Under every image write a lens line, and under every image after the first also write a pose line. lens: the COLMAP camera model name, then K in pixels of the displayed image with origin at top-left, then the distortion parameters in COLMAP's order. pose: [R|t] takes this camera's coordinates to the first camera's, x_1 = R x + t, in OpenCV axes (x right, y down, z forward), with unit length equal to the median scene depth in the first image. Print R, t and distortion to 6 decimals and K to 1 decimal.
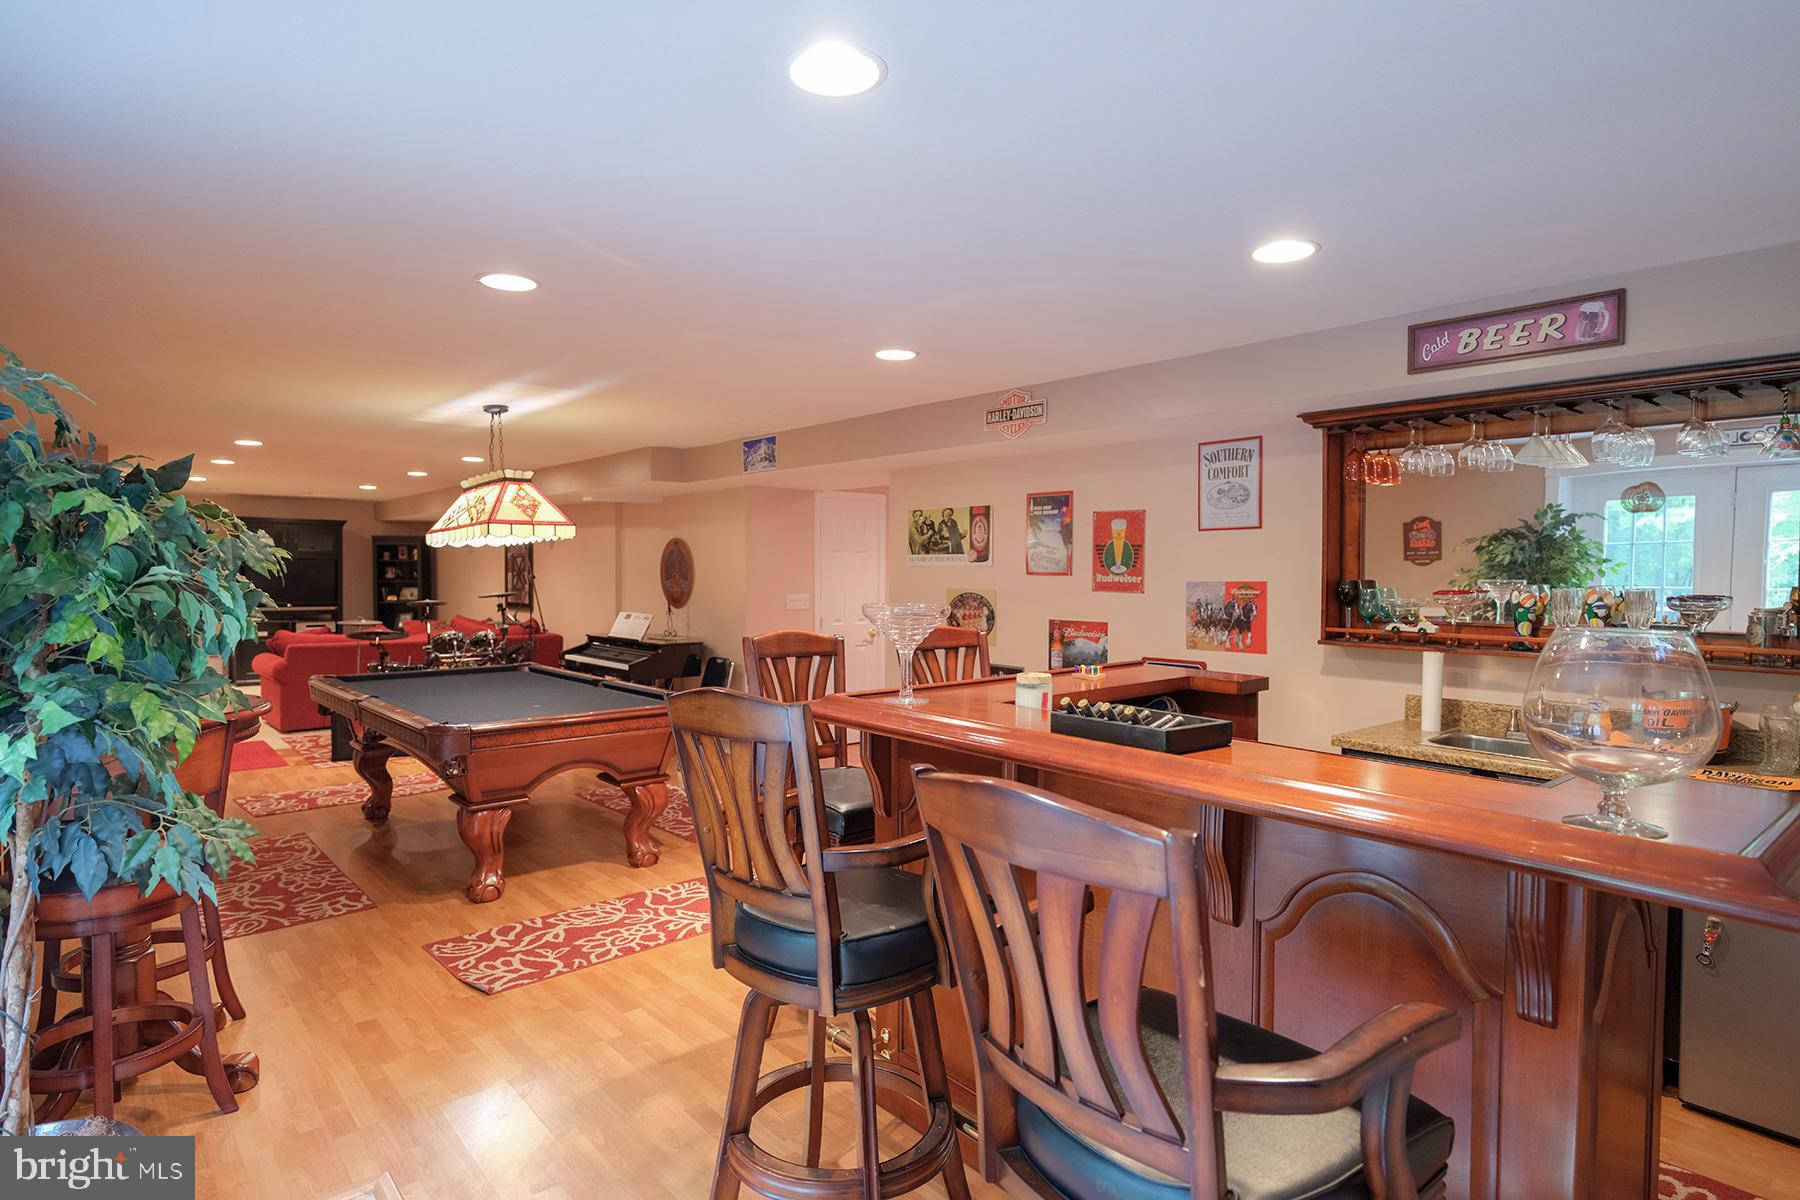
lens RADIAL K [[981.8, 0, 900.0], [0, 981.8, 600.0], [0, 0, 1]] dist [-0.005996, -0.000170]
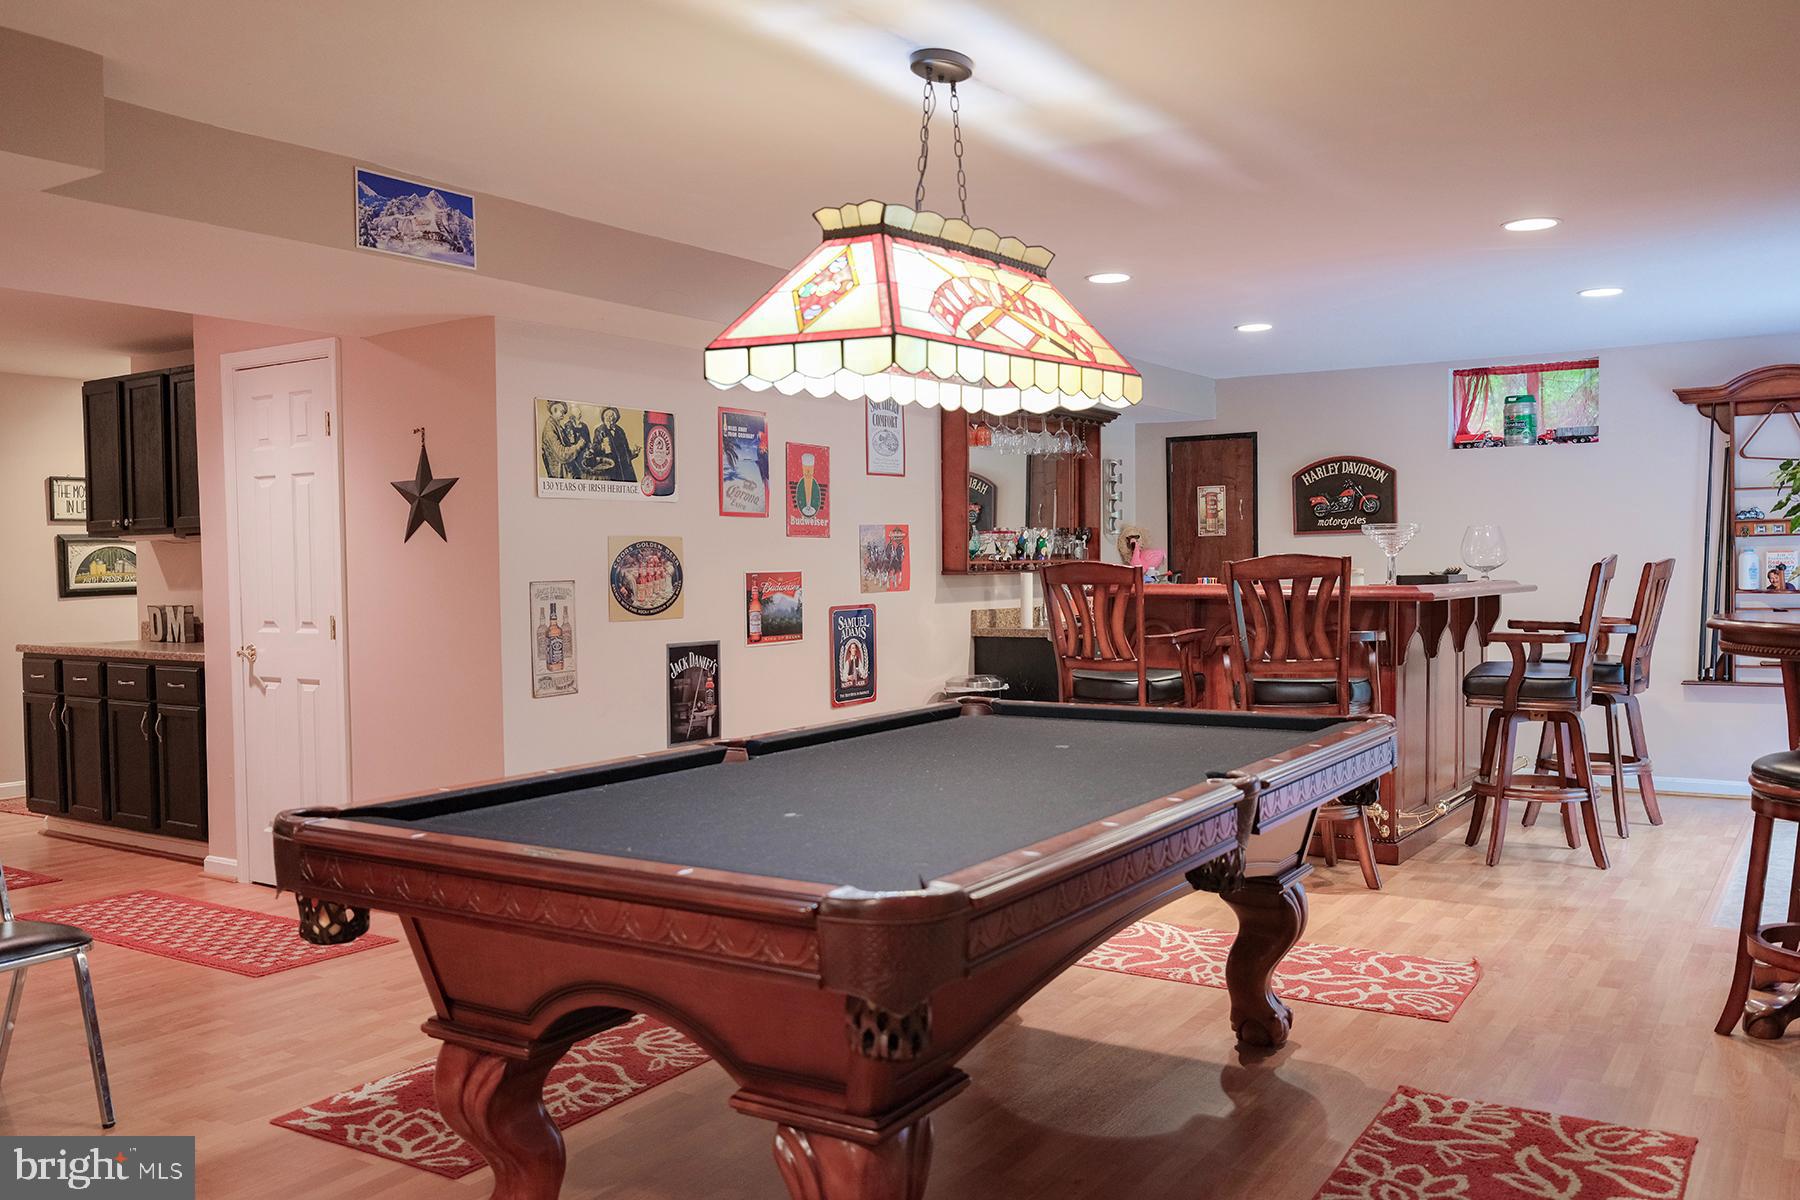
lens RADIAL K [[1470.8, 0, 900.0], [0, 1470.8, 600.0], [0, 0, 1]] dist [-0.008091, 0.000193]
pose [[-0.276416, -0.025367, 0.960703, -1.058963], [0.043842, 0.998278, 0.038973, 0.000812], [-0.960037, 0.052892, -0.274828, 1.270757]]
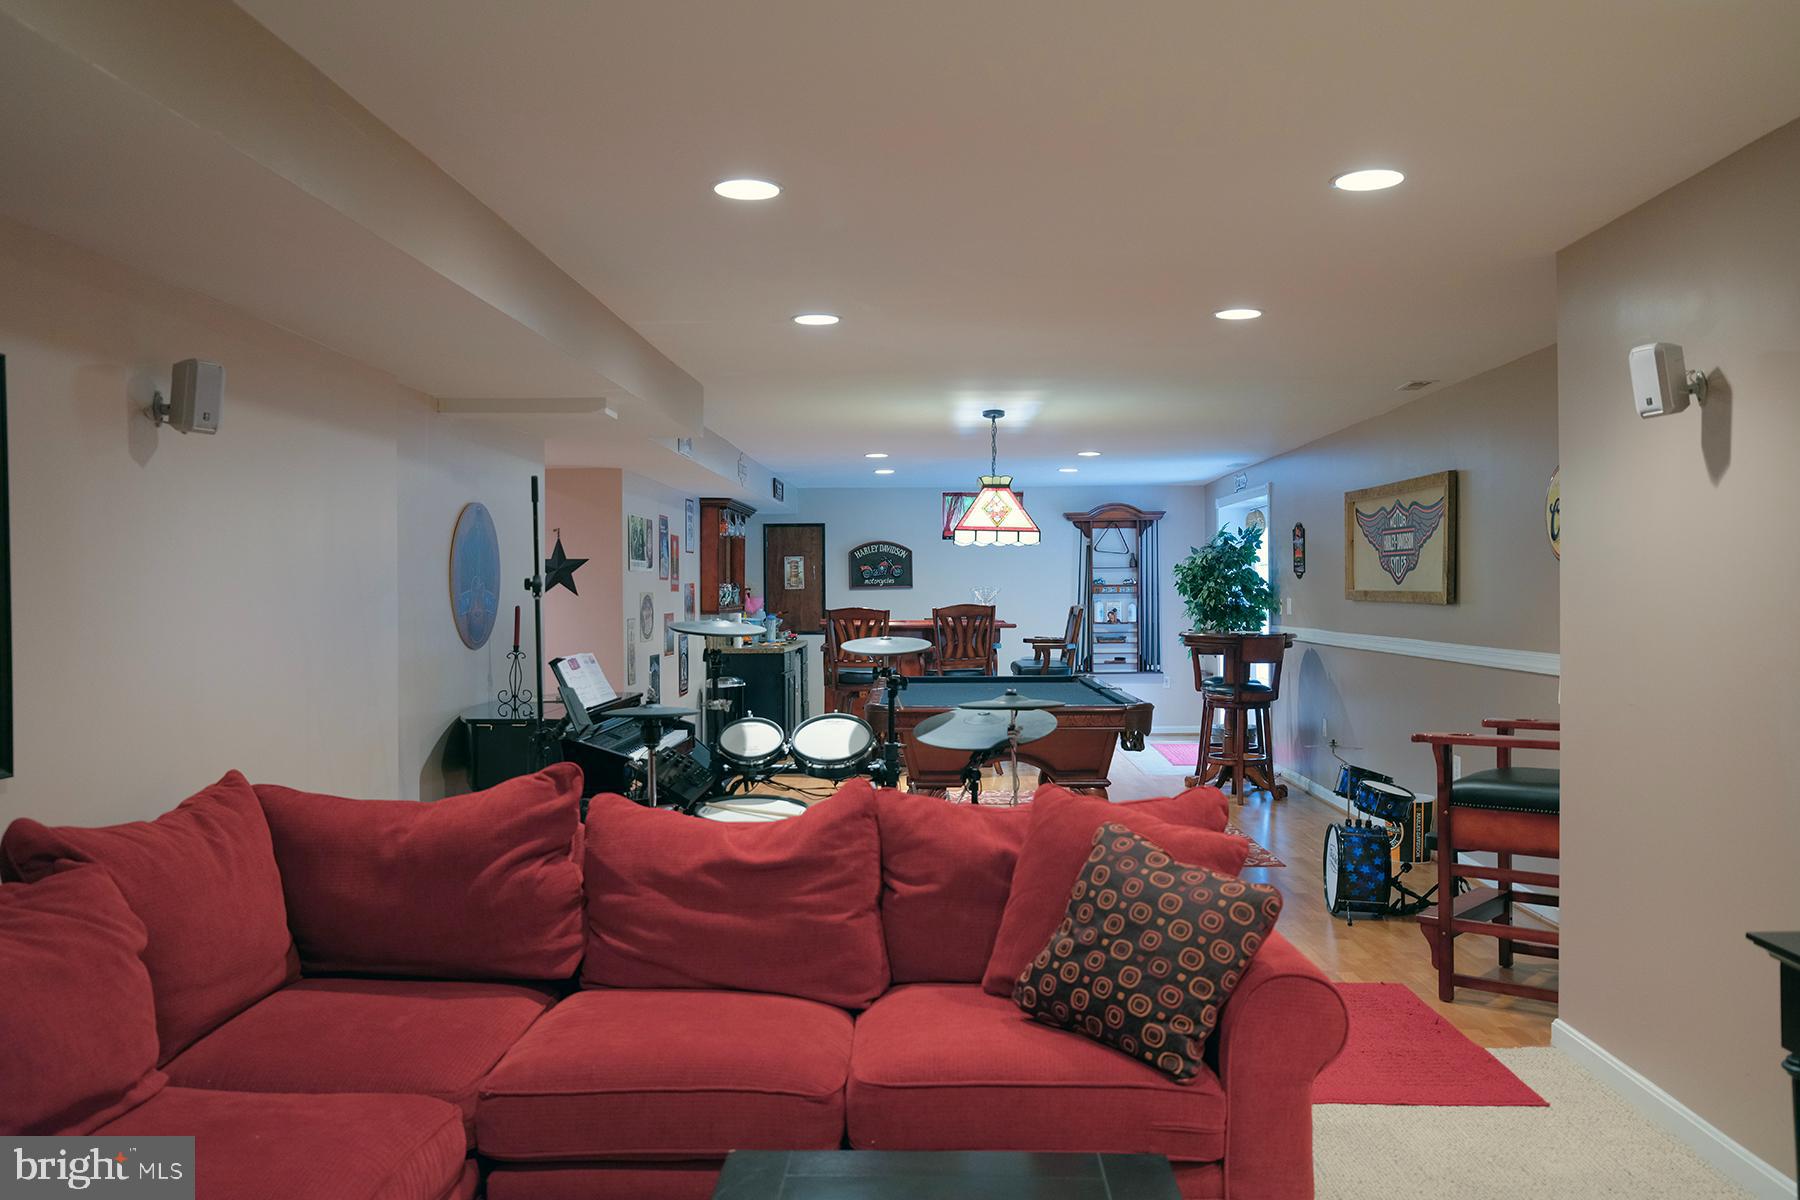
lens RADIAL K [[1470.8, 0, 900.0], [0, 1470.8, 600.0], [0, 0, 1]] dist [-0.008091, 0.000193]
pose [[-0.738538, -0.003811, 0.674201, -1.454068], [0.024947, 0.999145, 0.032975, -0.056953], [-0.673750, 0.041172, -0.737811, 2.328818]]
